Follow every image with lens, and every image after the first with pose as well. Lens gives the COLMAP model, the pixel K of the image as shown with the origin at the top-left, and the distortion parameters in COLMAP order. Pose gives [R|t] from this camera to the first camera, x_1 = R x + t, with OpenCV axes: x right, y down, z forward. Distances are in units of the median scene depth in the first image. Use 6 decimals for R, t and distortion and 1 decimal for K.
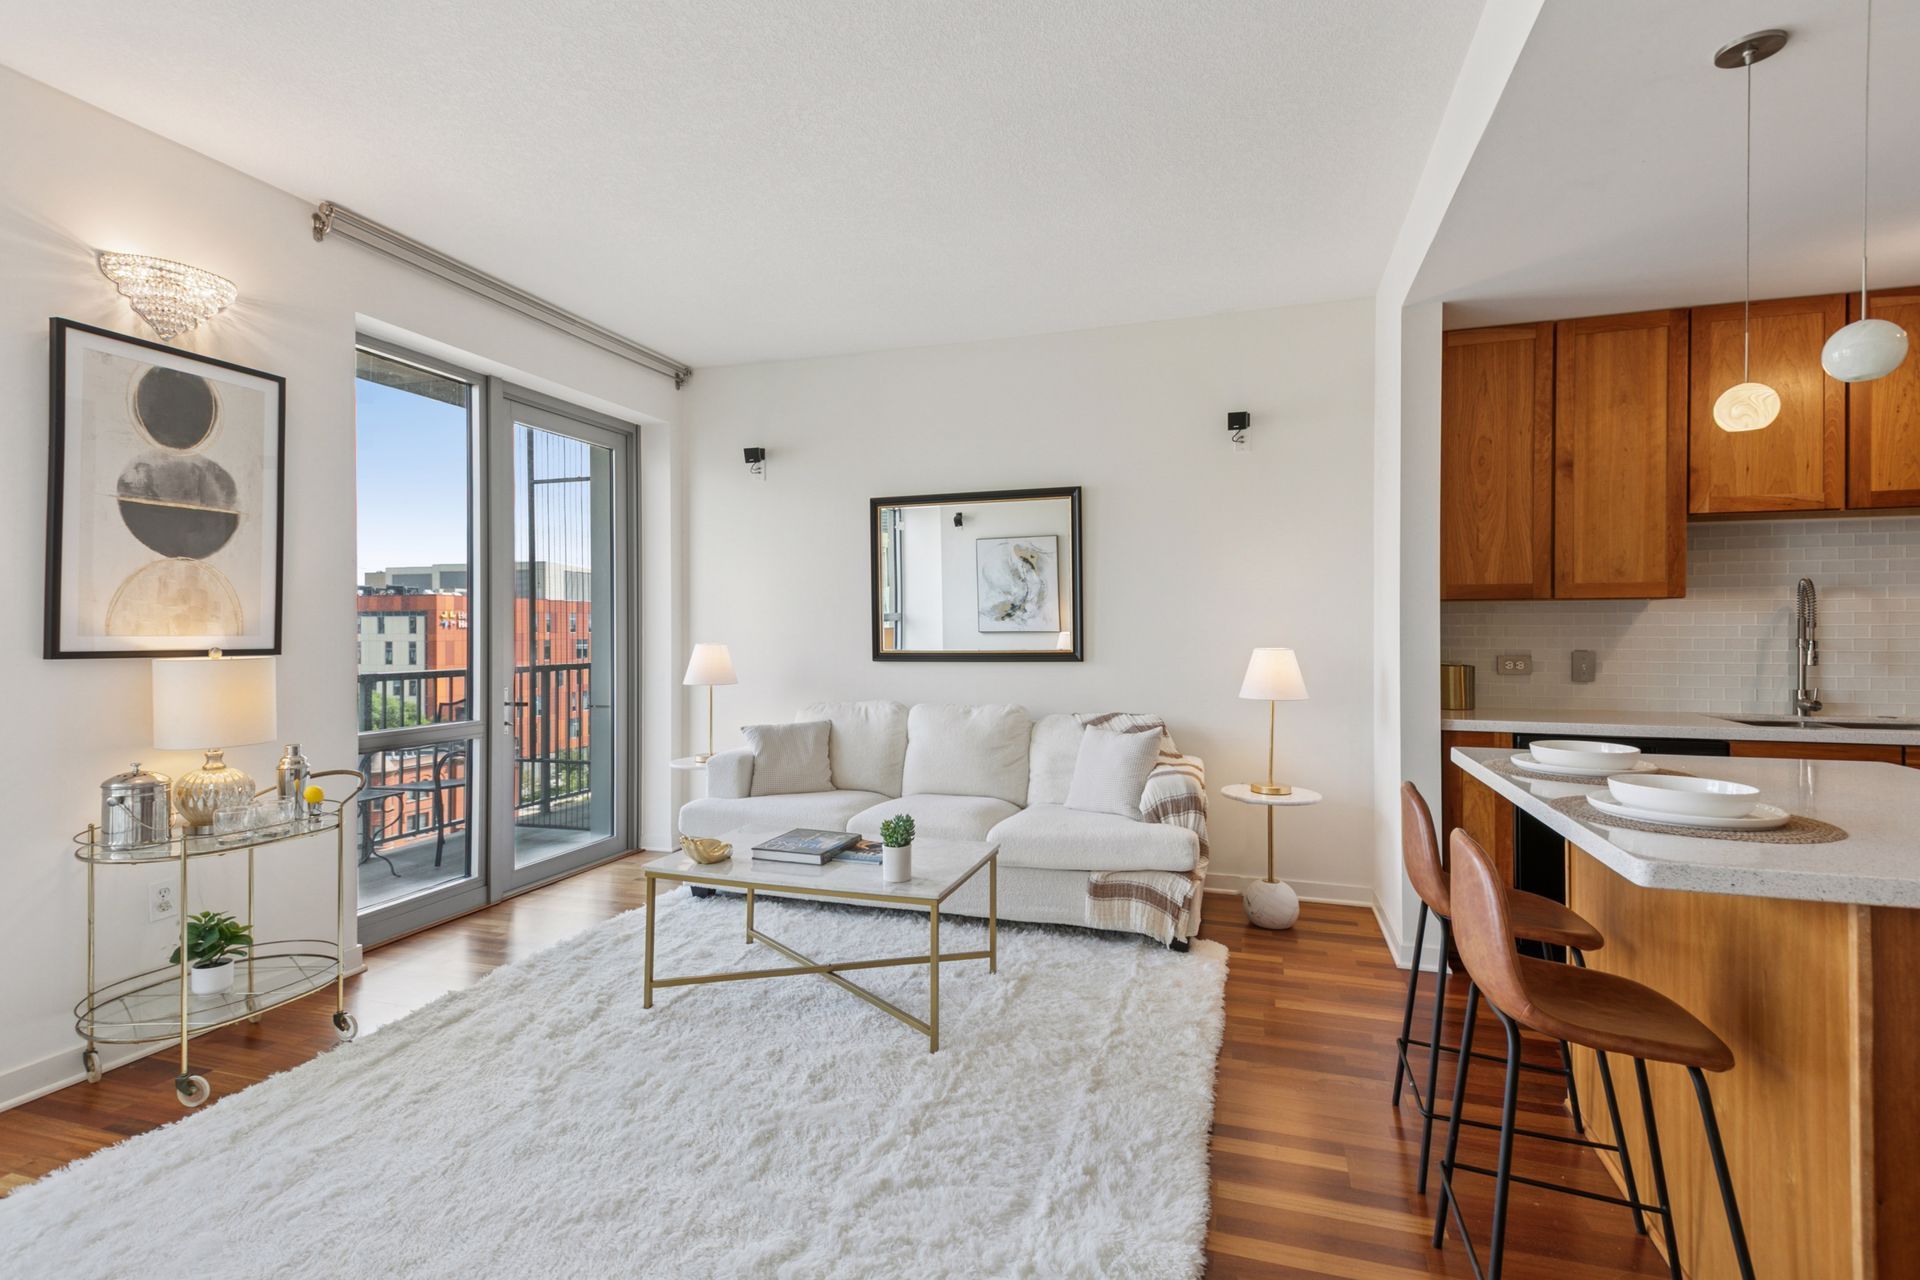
lens RADIAL K [[914.7, 0, 957.7], [0, 914.7, 630.4], [0, 0, 1]] dist [0.060997, -0.028899]
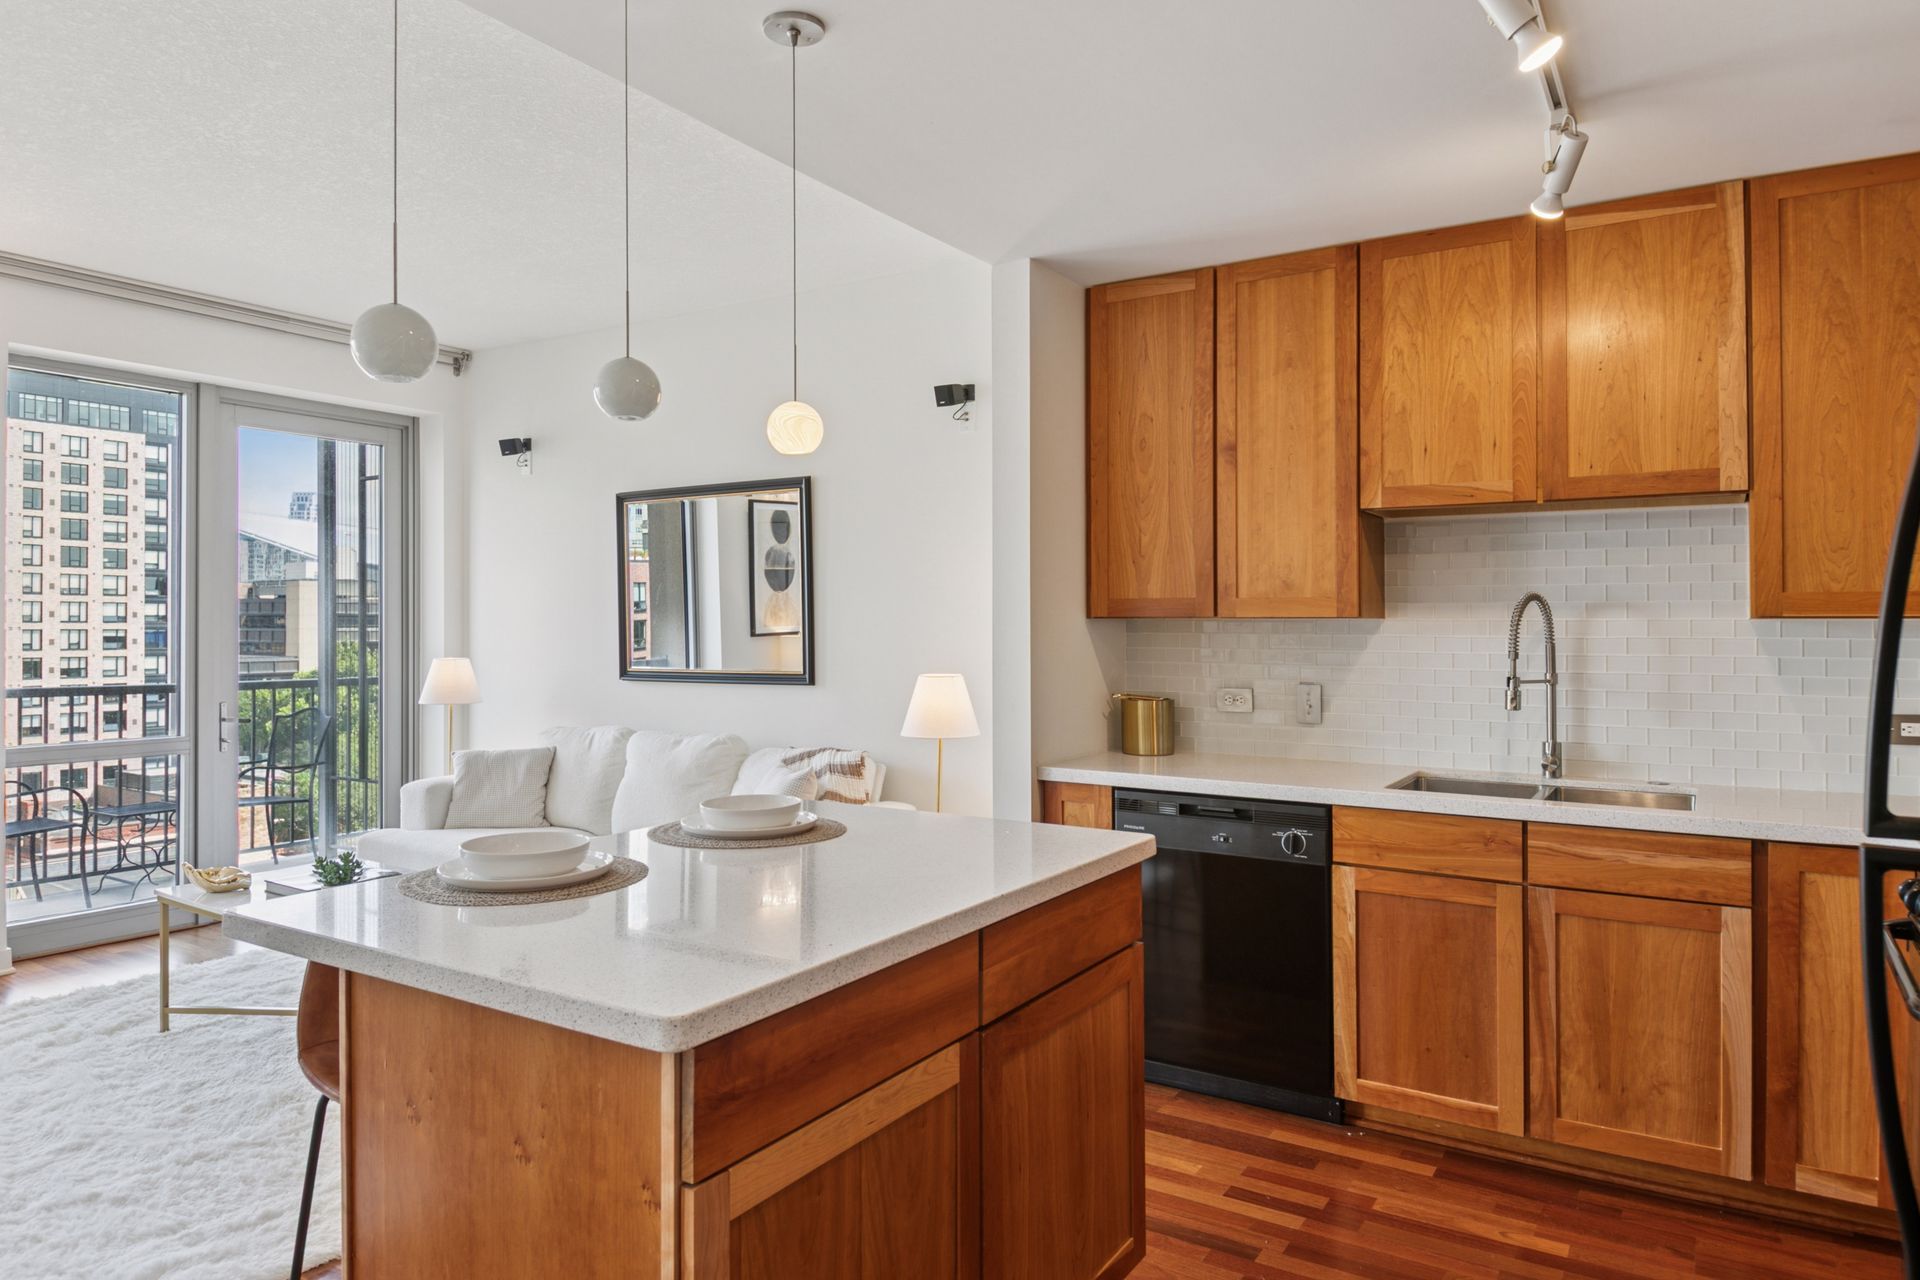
lens RADIAL K [[1199.0, 0, 962.8], [0, 1199.0, 619.8], [0, 0, 1]] dist [0.042333, -0.057043]
pose [[0.969583, 0.002436, -0.244752, 0.743351], [-0.003505, 0.999986, -0.003933, -0.029980], [0.244739, 0.004671, 0.969578, -0.039442]]
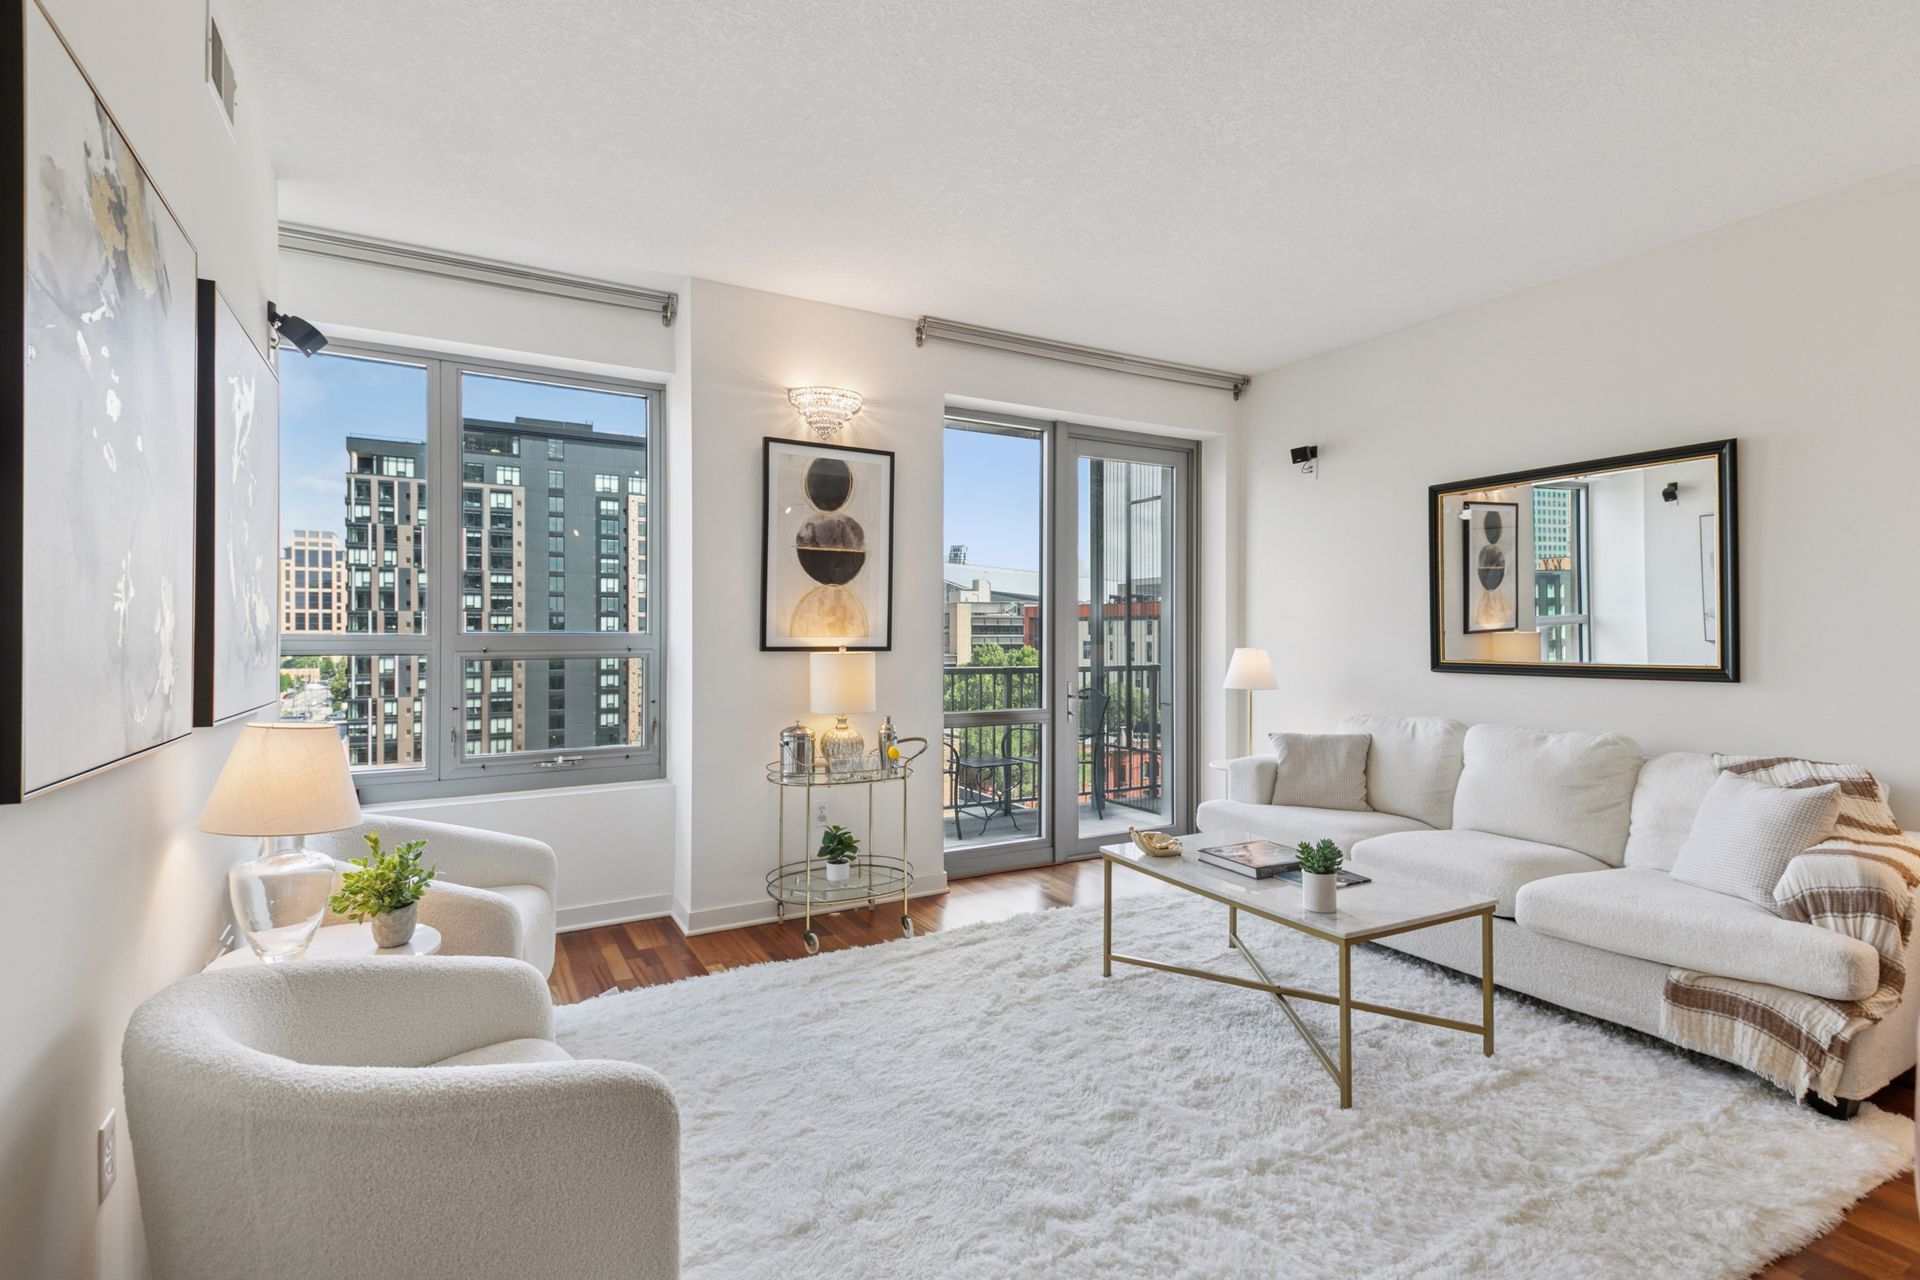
lens RADIAL K [[905.1, 0, 958.7], [0, 905.1, 633.4], [0, 0, 1]] dist [0.040828, -0.001227]
pose [[0.736407, 0.004479, -0.676524, 0.247192], [-0.004301, 0.999989, 0.001939, -0.003625], [0.676526, 0.001482, 0.736418, 0.073233]]
